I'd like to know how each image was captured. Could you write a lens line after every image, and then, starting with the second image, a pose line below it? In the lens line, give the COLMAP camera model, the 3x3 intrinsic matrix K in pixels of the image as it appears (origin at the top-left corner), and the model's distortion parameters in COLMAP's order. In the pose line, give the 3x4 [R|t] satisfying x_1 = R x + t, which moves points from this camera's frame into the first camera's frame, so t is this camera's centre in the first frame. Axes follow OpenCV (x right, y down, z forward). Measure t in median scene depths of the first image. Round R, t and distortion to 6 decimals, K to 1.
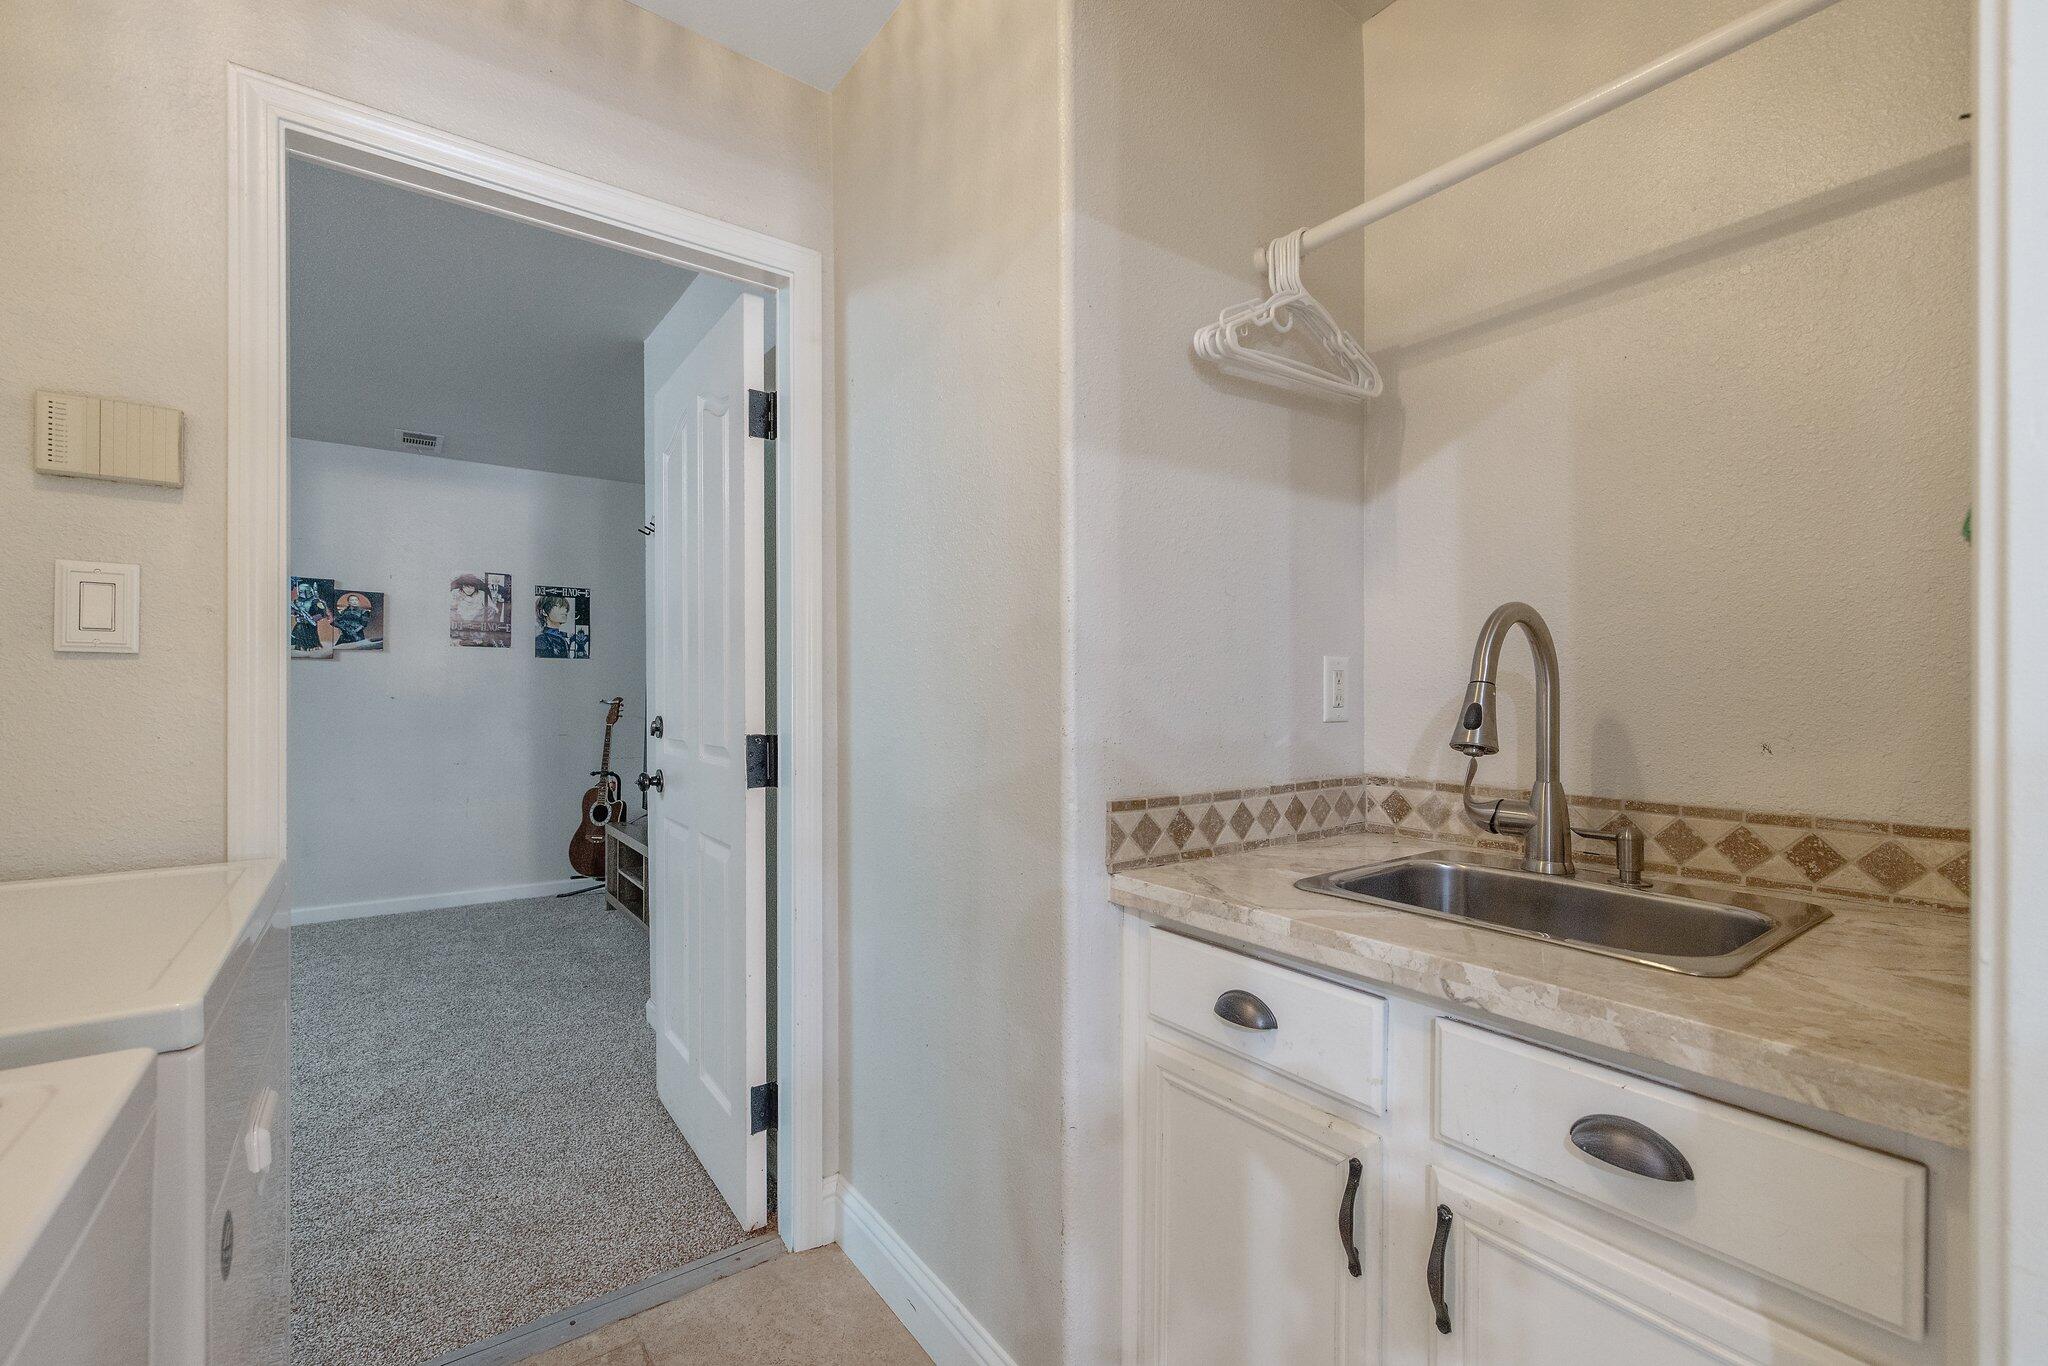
lens RADIAL K [[861.7, 0, 1048.0], [0, 861.7, 692.1], [0, 0, 1]] dist [0.000237, 0.000430]
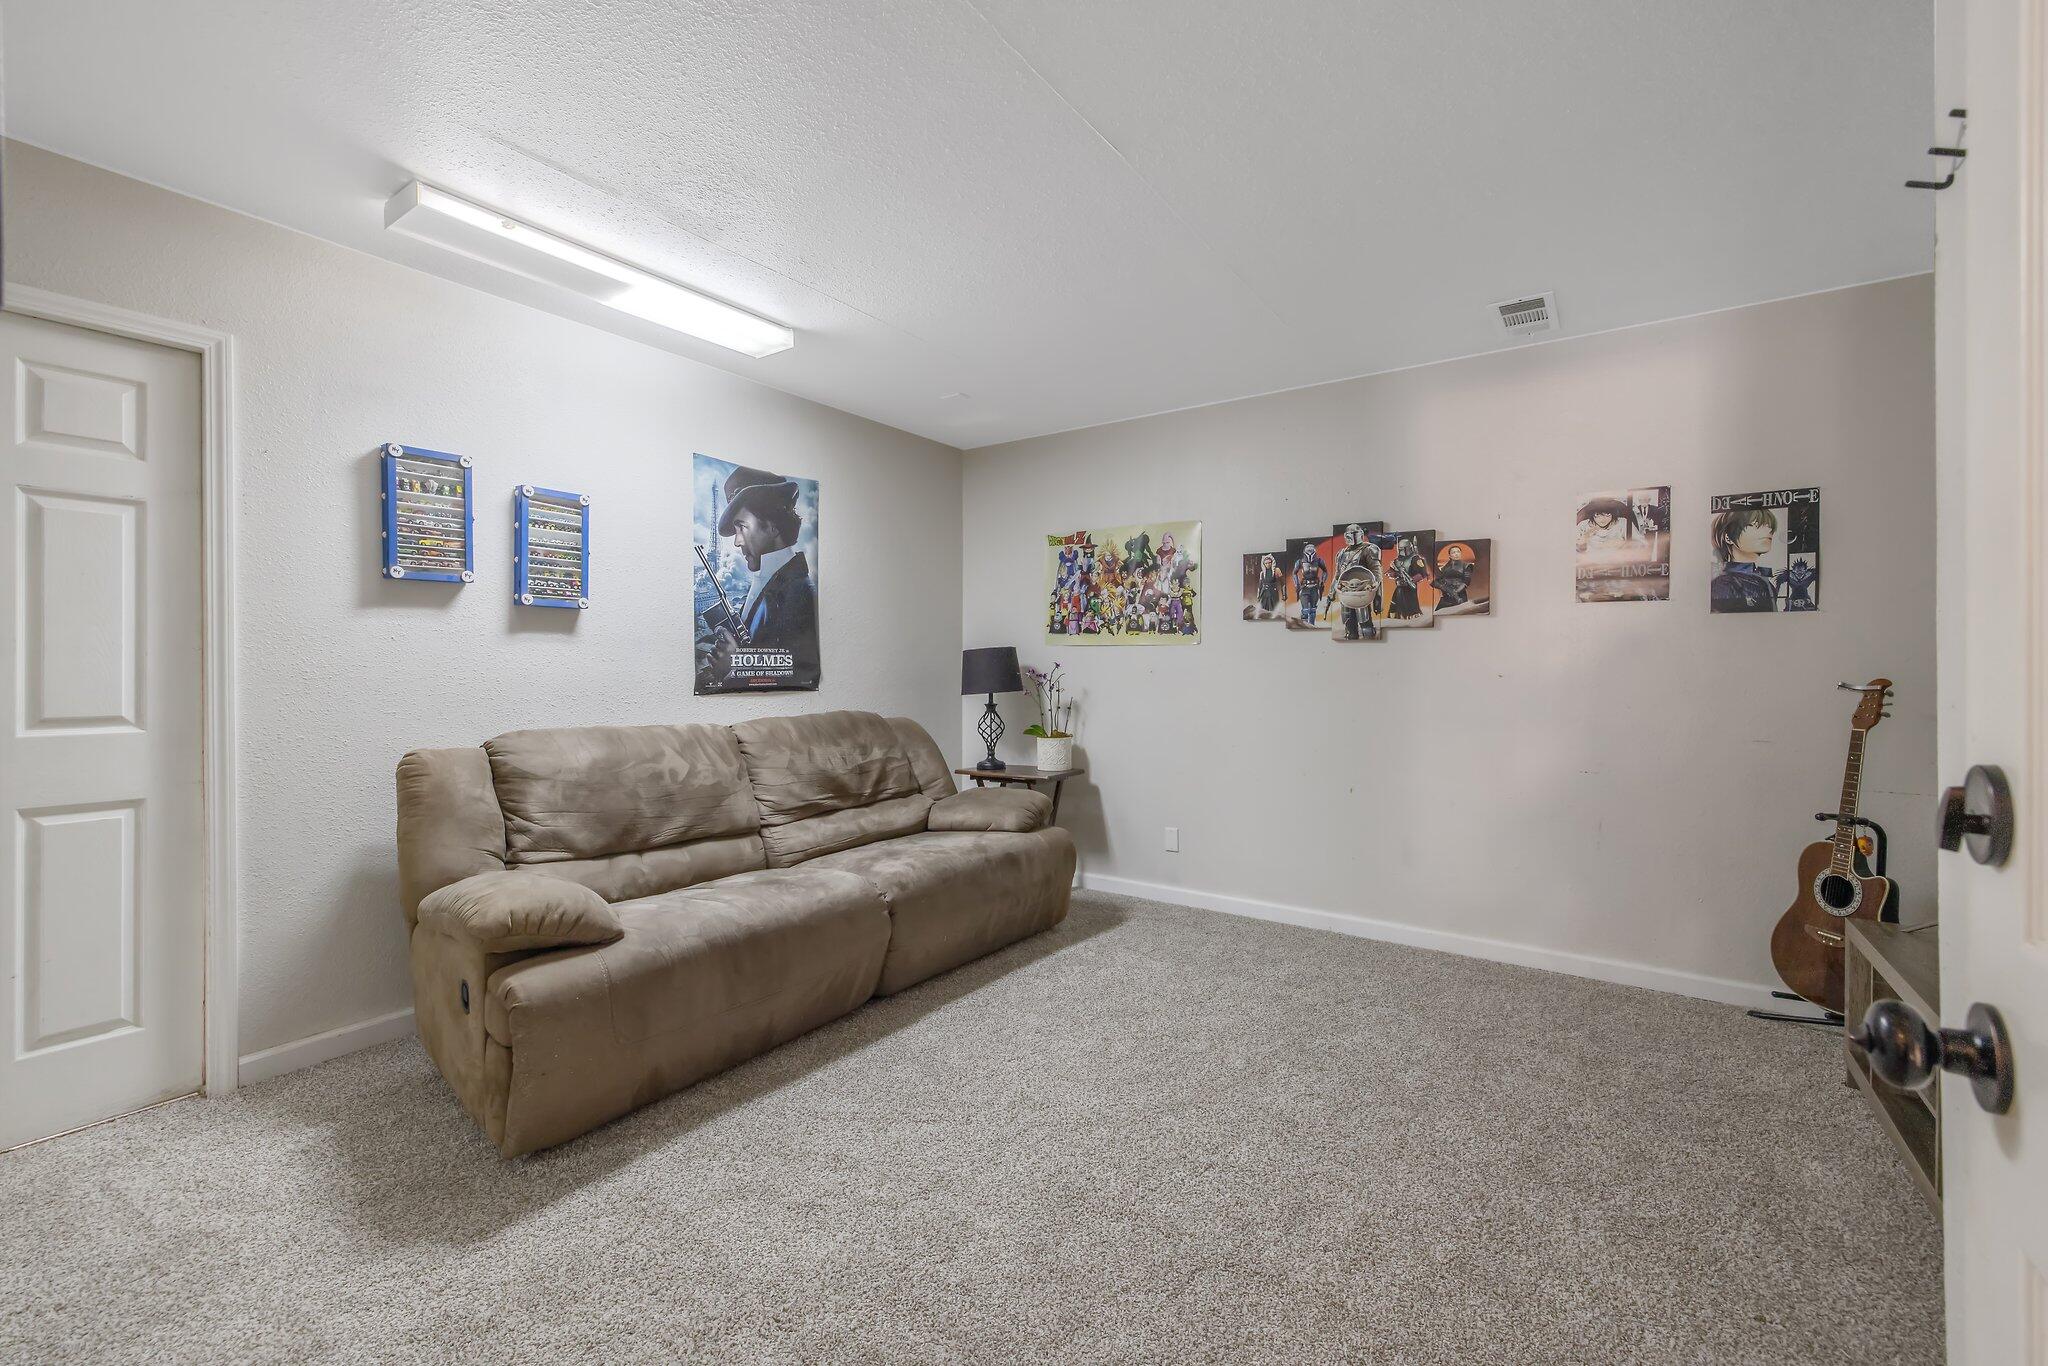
lens RADIAL K [[861.7, 0, 1011.9], [0, 861.7, 670.0], [0, 0, 1]] dist [0.000237, 0.000430]
pose [[0.296973, 0.002672, -0.954882, -0.173408], [-0.003587, 0.999992, 0.001682, 0.001588], [0.954879, 0.002925, 0.296980, 0.382015]]
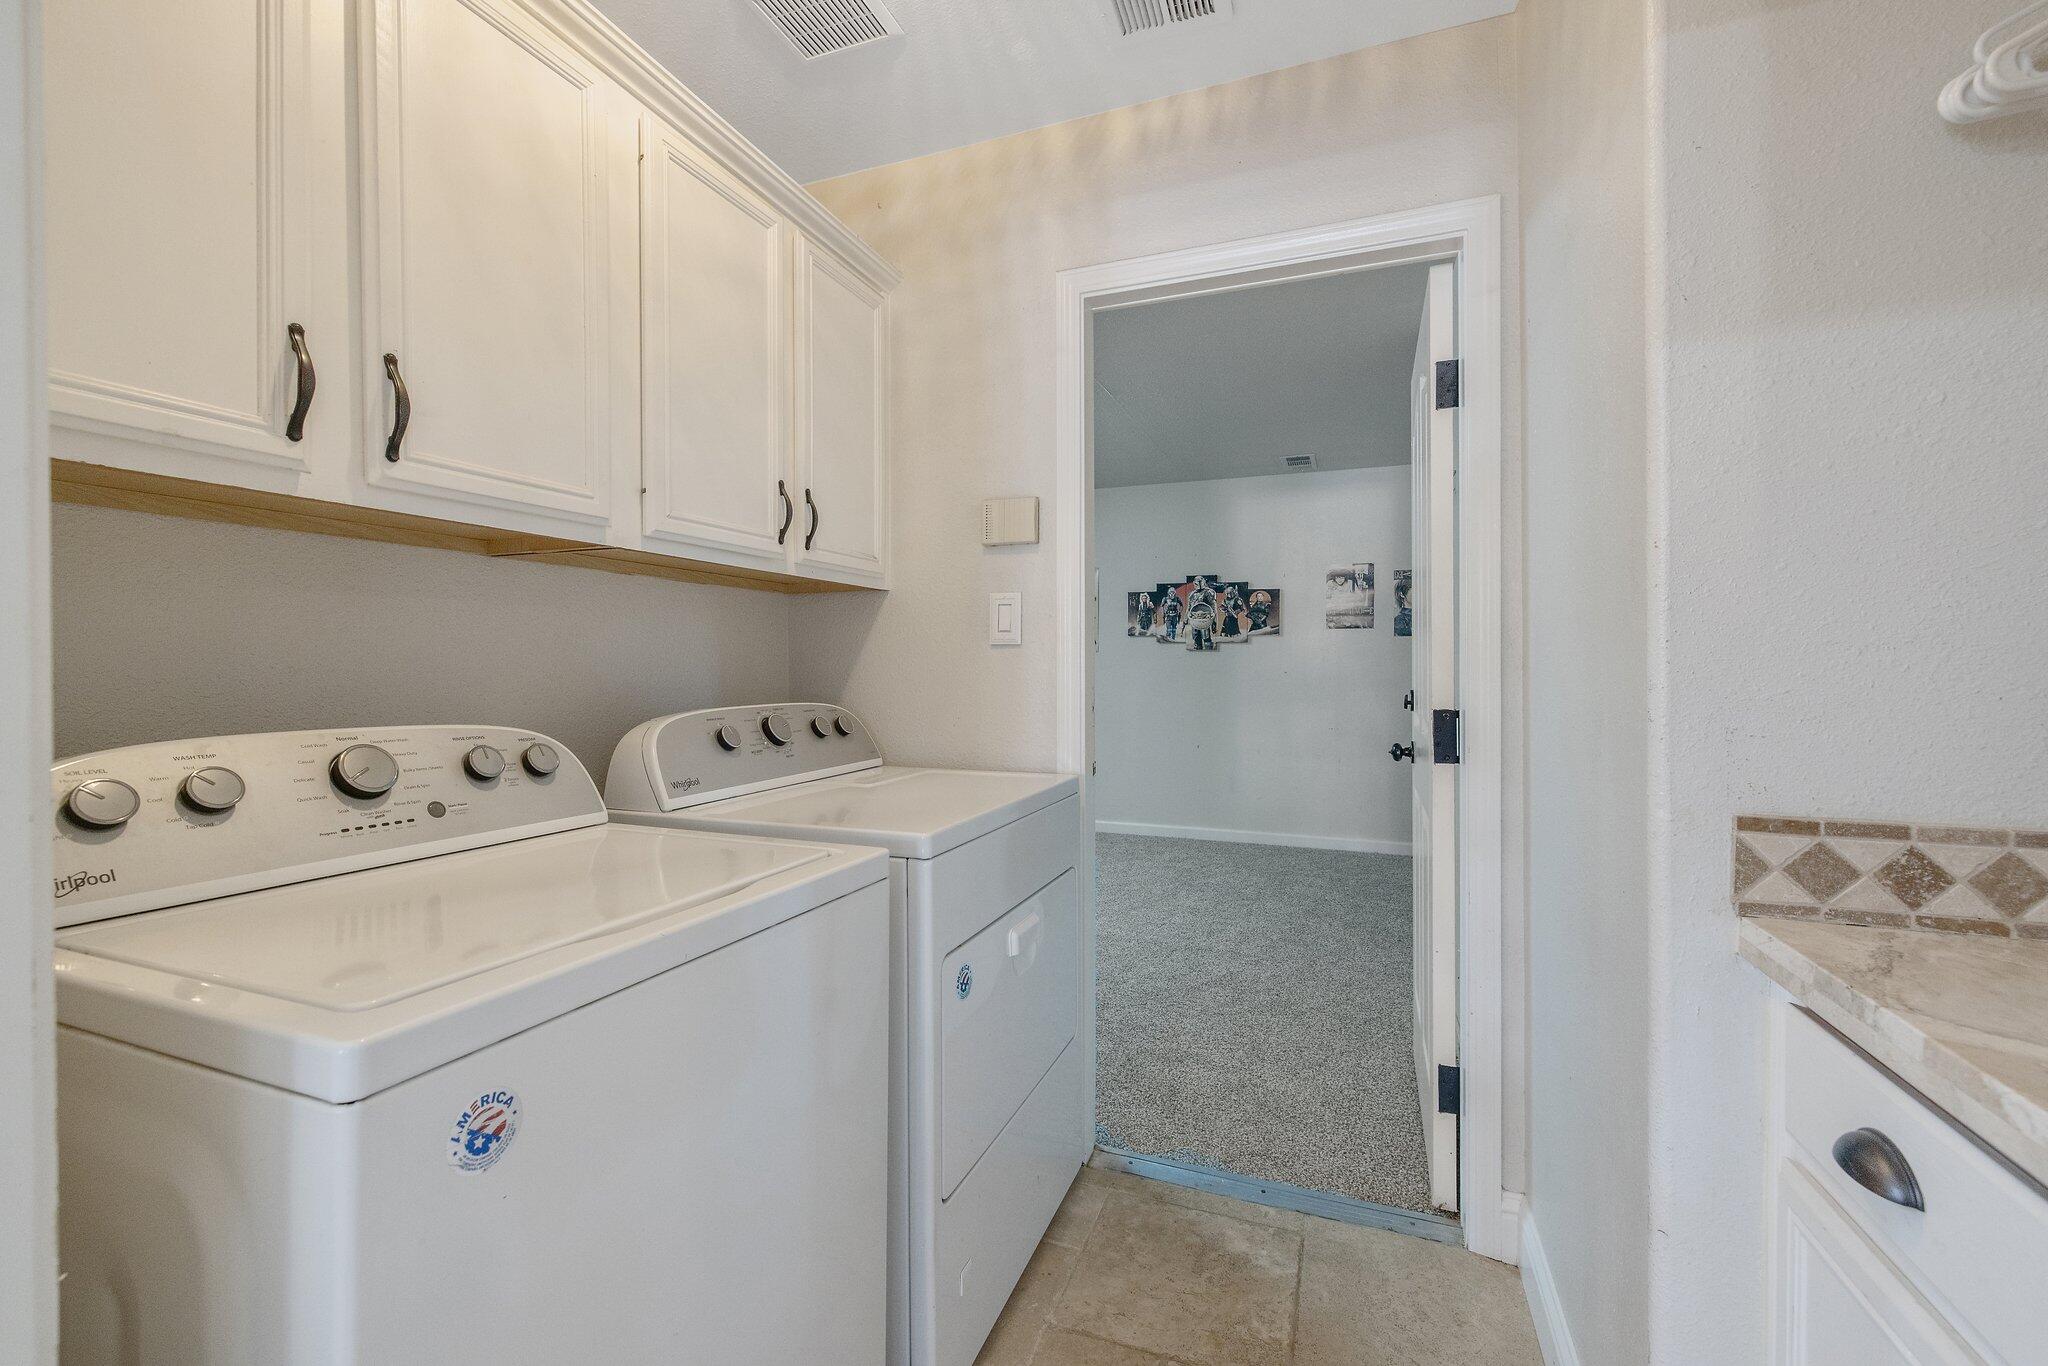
lens RADIAL K [[861.7, 0, 1021.9], [0, 861.7, 671.9], [0, 0, 1]] dist [0.000237, 0.000430]
pose [[0.520061, 0.002484, -0.854125, 0.106497], [0.001101, 0.999993, 0.003579, 0.000811], [0.854128, -0.002802, 0.520055, 0.031232]]
